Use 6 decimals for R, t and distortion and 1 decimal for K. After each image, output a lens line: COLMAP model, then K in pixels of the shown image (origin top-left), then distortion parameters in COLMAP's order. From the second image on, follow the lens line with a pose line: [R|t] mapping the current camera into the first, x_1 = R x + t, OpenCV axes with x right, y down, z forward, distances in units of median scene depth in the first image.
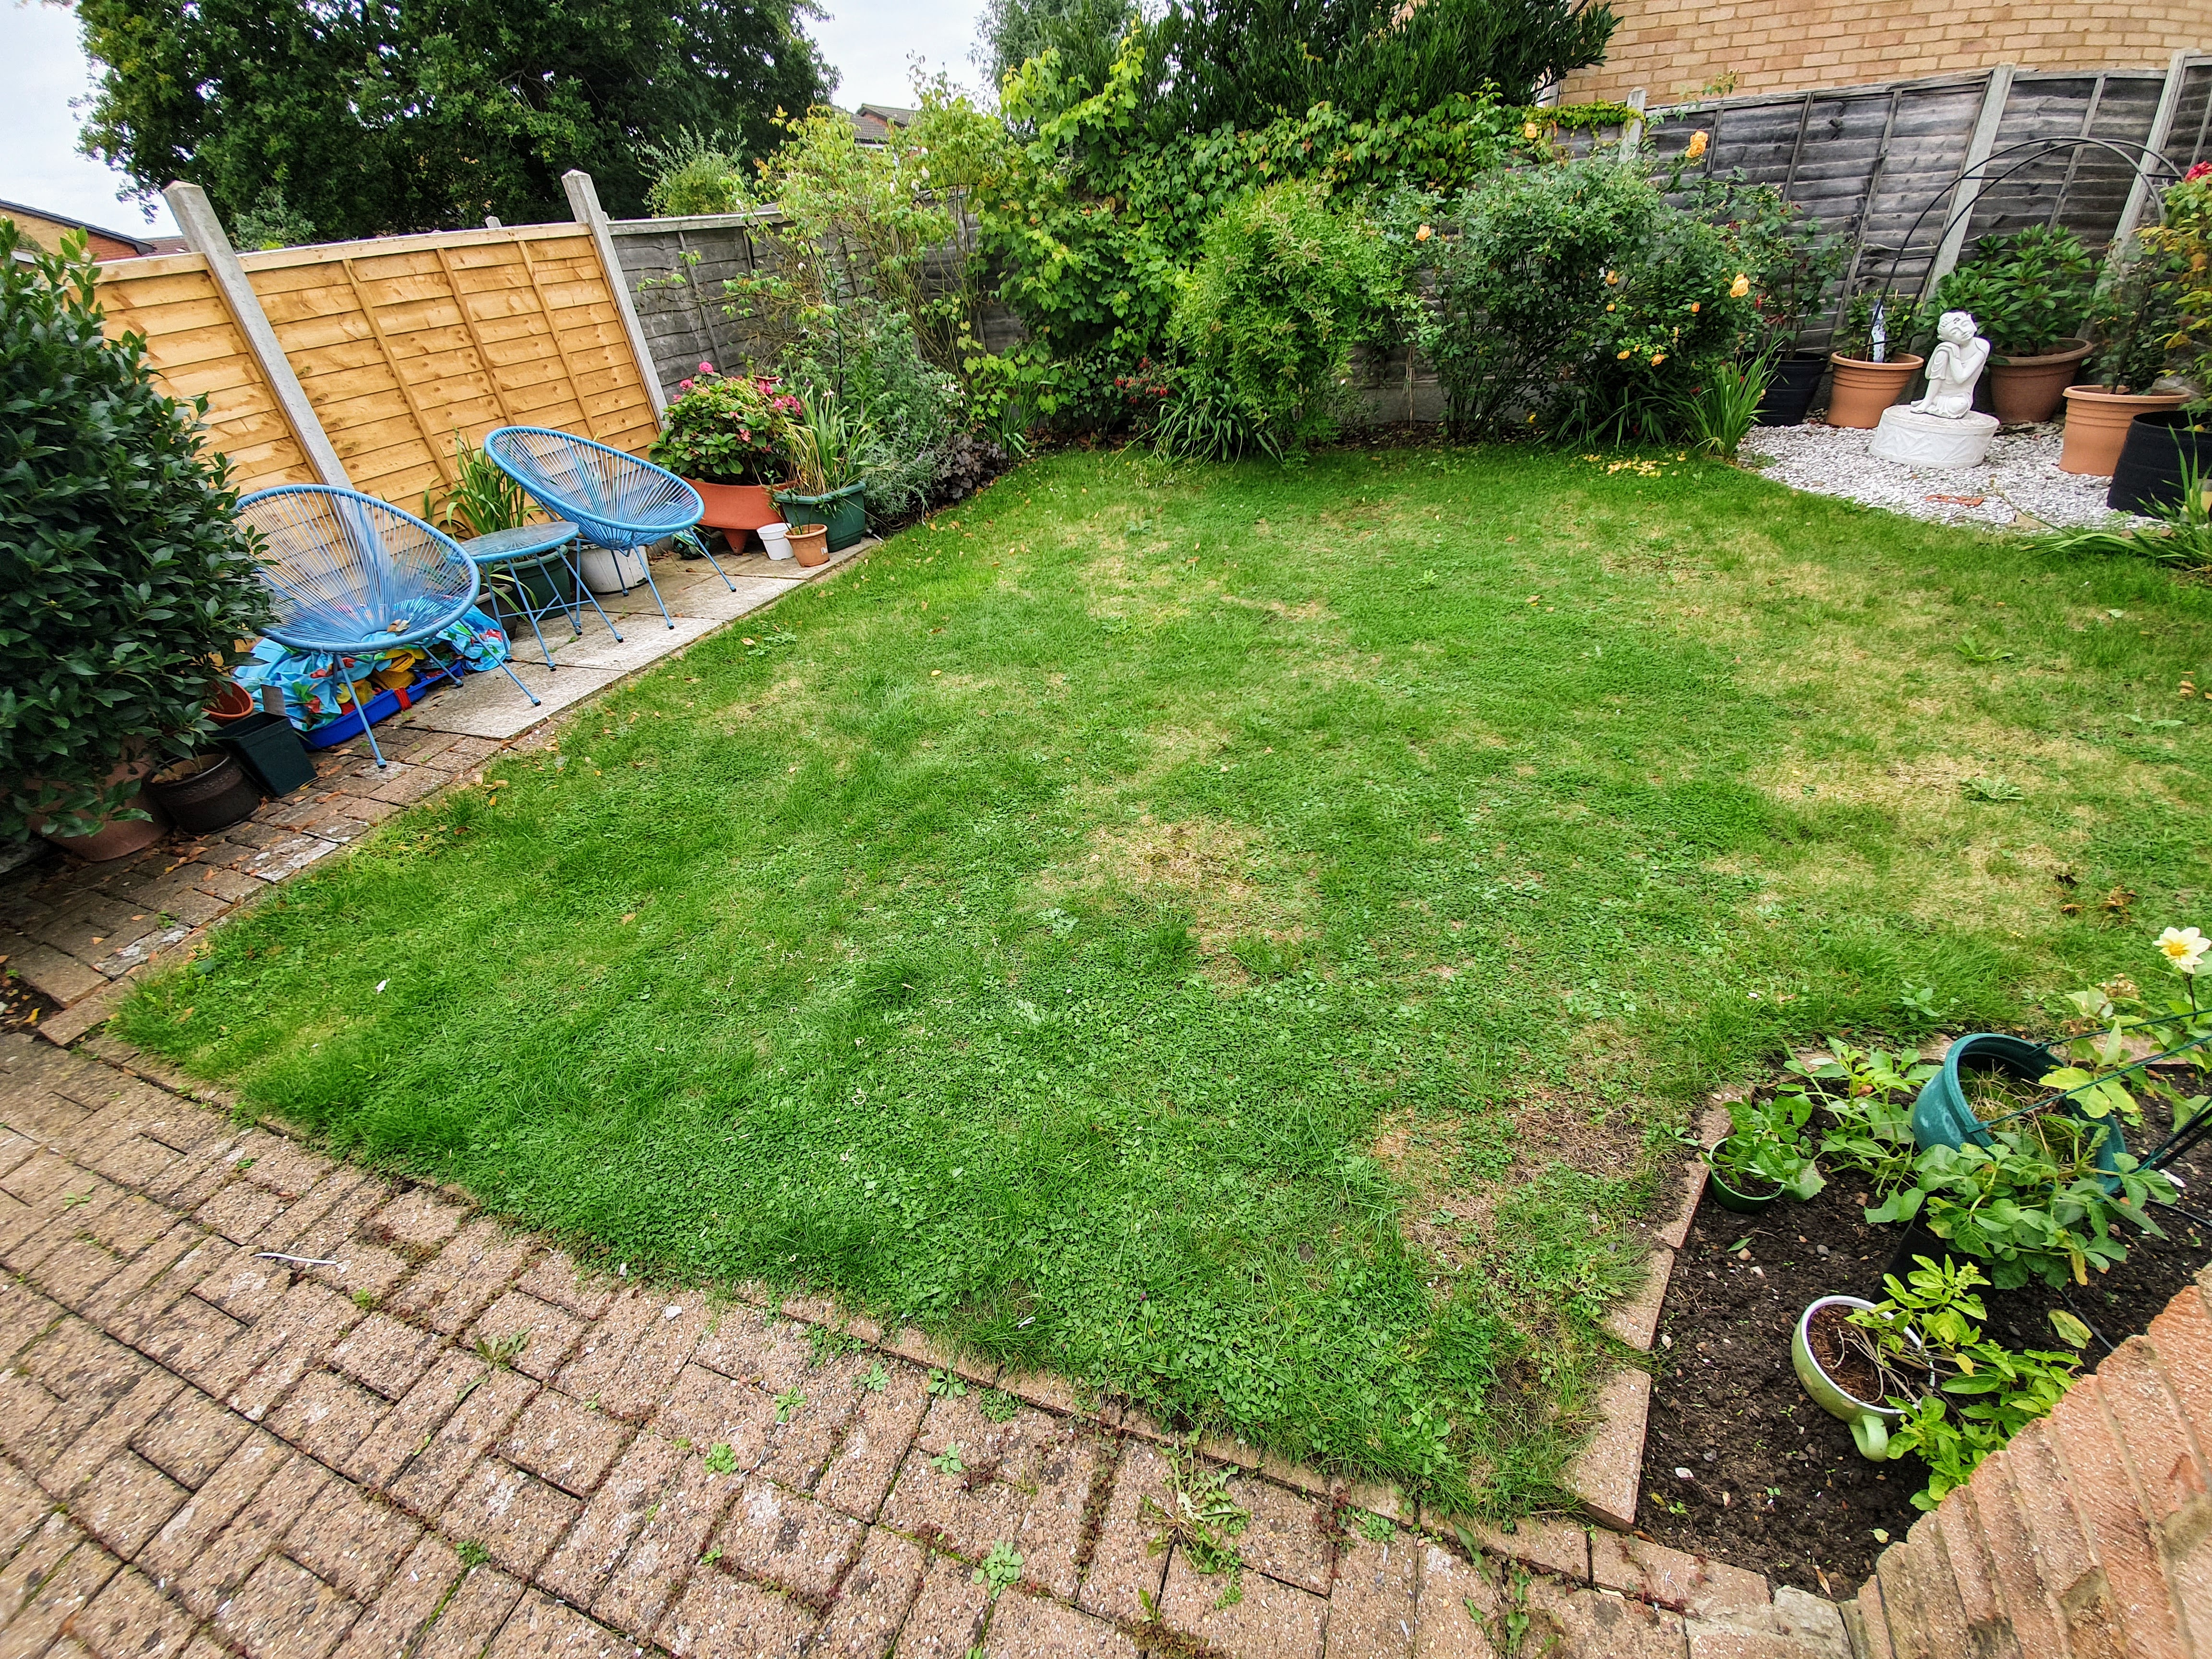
lens RADIAL K [[888.1, 0, 1091.3], [0, 888.1, 827.5], [0, 0, 1]] dist [-0.016316, -0.005749]
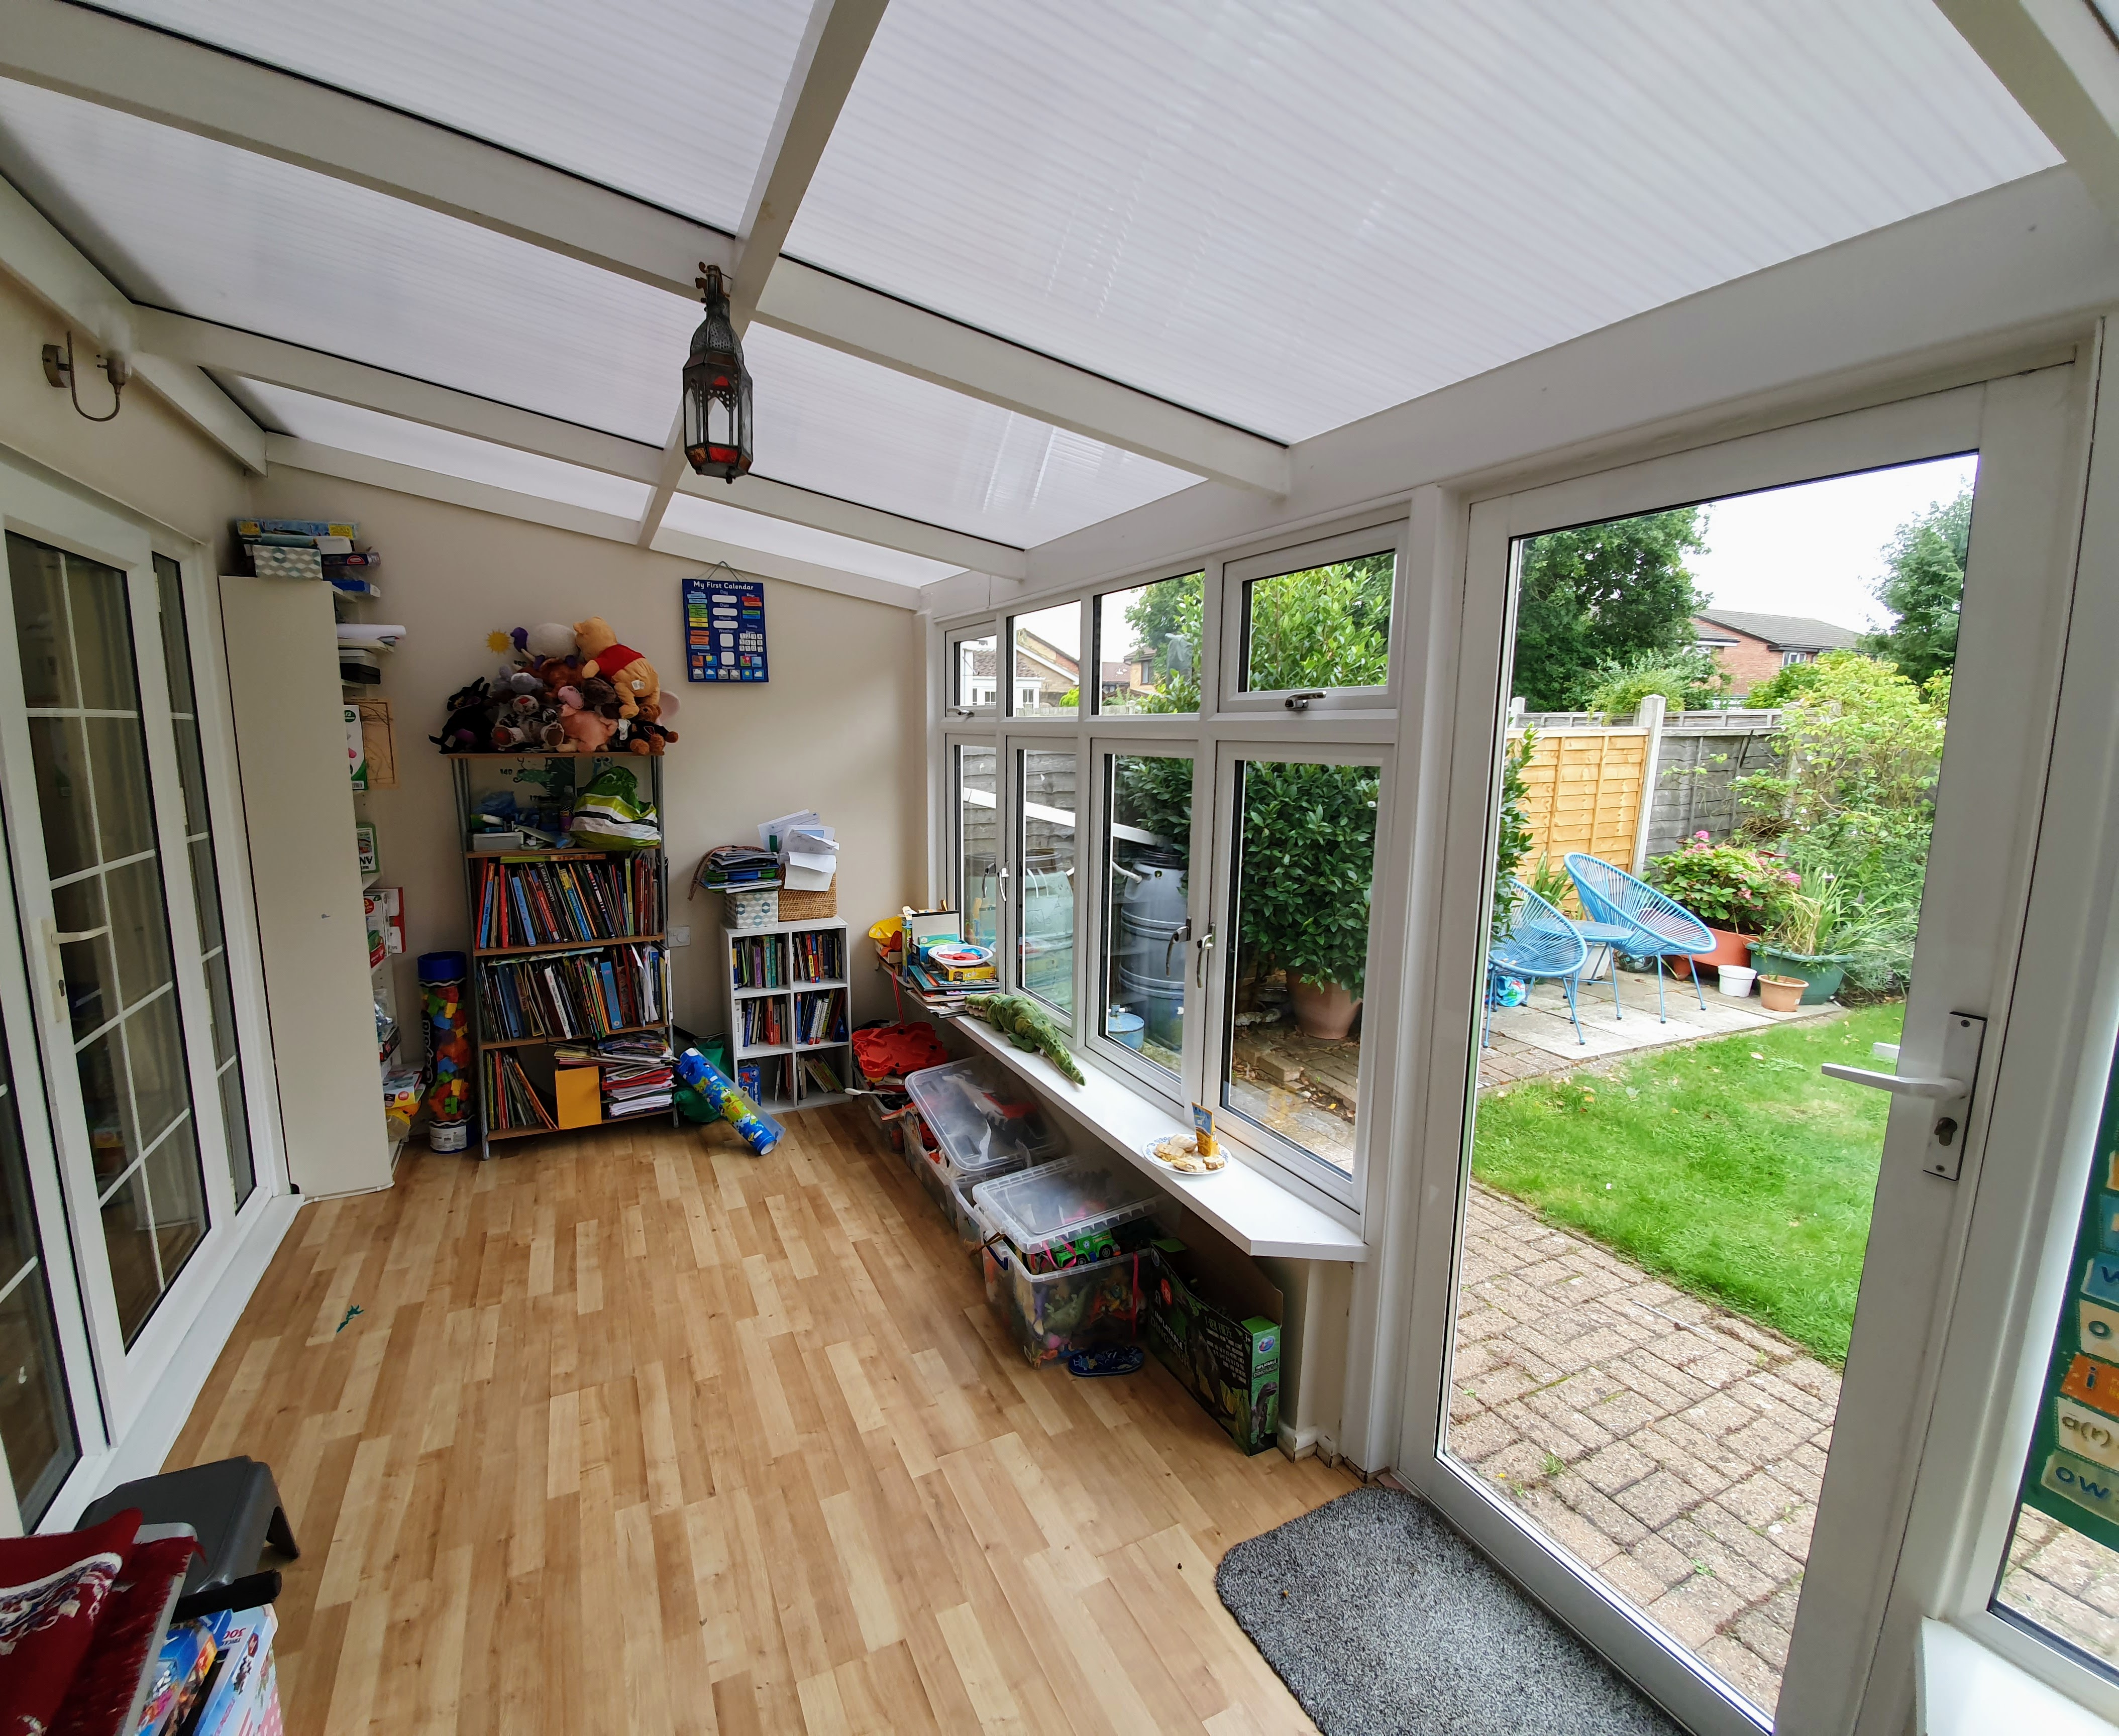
lens RADIAL K [[883.1, 0, 1054.6], [0, 883.1, 861.2], [0, 0, 1]] dist [-0.003652, -0.000246]
pose [[0.695735, 0.194116, -0.691572, -0.234686], [-0.456357, 0.862961, -0.216881, 0.200979], [0.554700, 0.466495, 0.688978, -0.352970]]
